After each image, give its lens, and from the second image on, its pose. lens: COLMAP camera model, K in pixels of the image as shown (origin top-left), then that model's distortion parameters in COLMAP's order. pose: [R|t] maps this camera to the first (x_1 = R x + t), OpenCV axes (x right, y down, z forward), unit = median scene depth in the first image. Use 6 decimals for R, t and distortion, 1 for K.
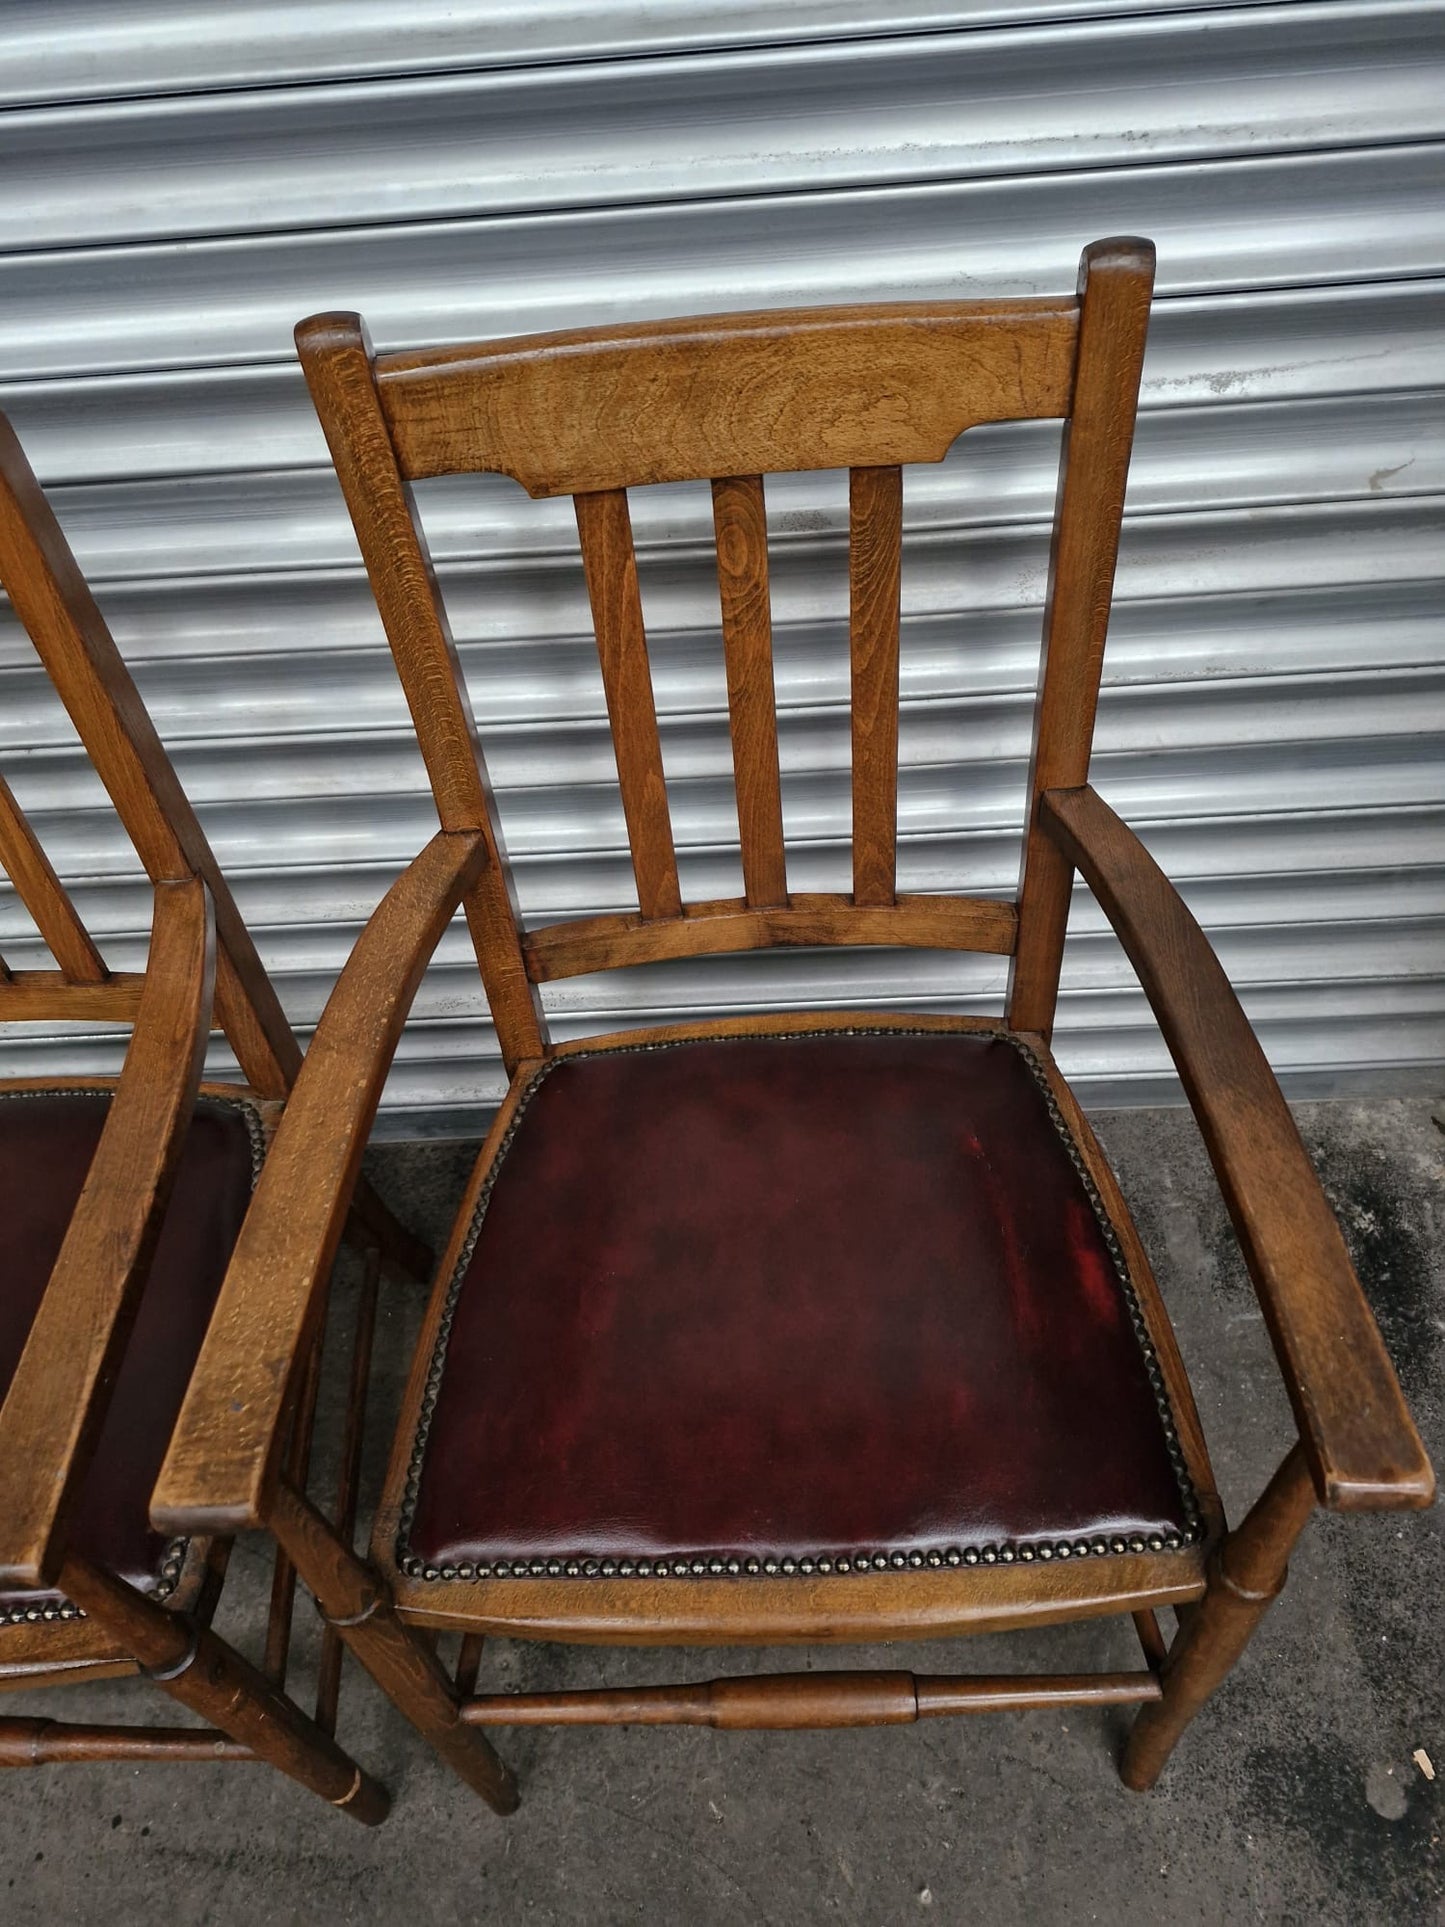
lens RADIAL K [[1330.6, 0, 743.3], [0, 1330.6, 975.8], [0, 0, 1]] dist [0.070350, -0.057346]
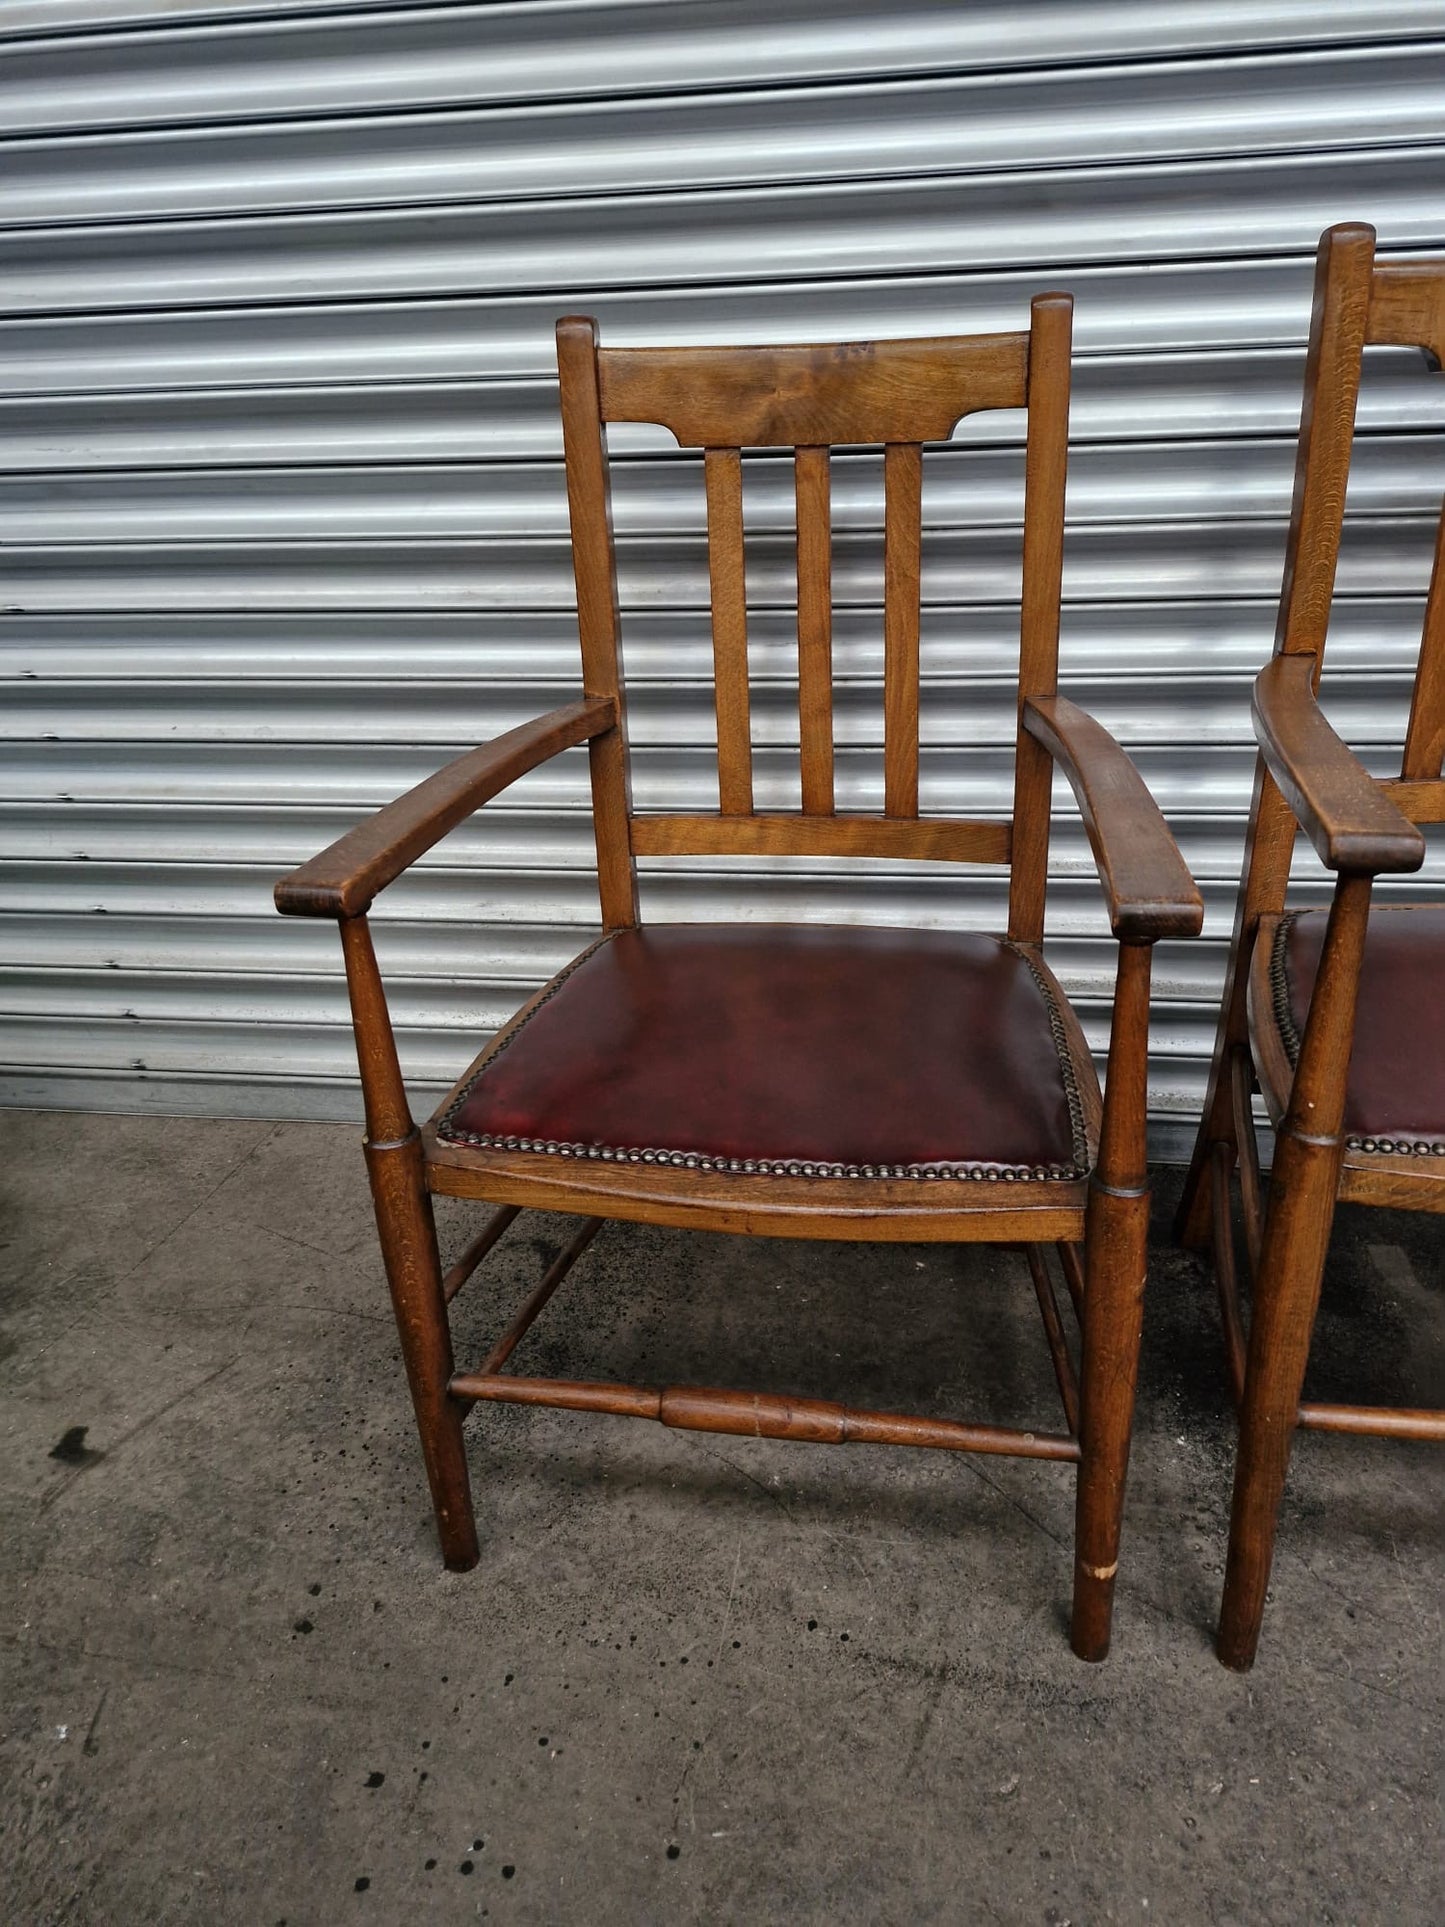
lens RADIAL K [[1340.4, 0, 741.4], [0, 1340.4, 949.0], [0, 0, 1]] dist [0.050728, -0.042968]
pose [[0.988243, 0.091867, -0.122217, -0.473370], [-0.132184, 0.915078, -0.380997, 0.601999], [0.076837, 0.392673, 0.916463, -0.078321]]
